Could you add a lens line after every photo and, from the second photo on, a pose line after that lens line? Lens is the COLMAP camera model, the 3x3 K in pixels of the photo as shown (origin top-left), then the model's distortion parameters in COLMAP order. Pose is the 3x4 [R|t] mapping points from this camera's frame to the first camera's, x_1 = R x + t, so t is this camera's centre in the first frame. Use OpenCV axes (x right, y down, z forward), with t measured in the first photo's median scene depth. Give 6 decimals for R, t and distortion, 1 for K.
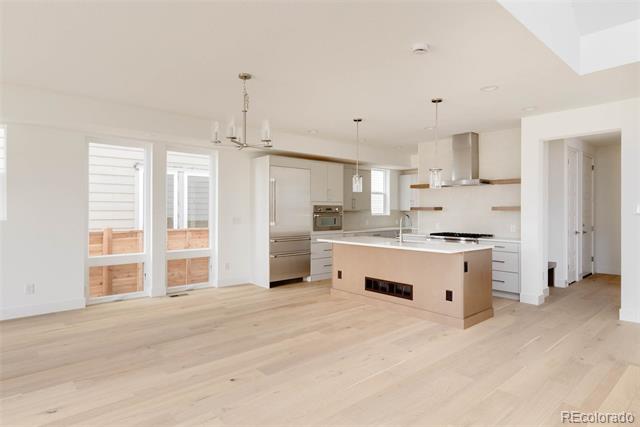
lens RADIAL K [[360.0, 0, 324.6], [0, 360.0, 212.1], [0, 0, 1]] dist [0.003974, 0.002339]
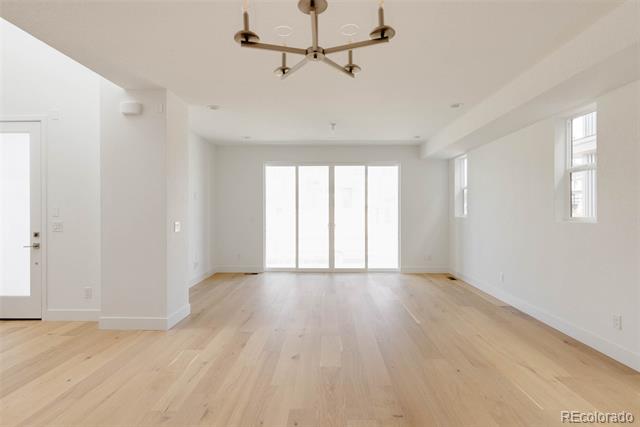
lens RADIAL K [[320.9, 0, 321.7], [0, 320.9, 210.9], [0, 0, 1]] dist [0.003252, 0.000895]
pose [[-0.680119, -0.000988, -0.733101, 0.031962], [-0.004717, 0.999984, 0.003028, -0.002702], [0.733087, 0.005518, -0.680113, 0.892418]]
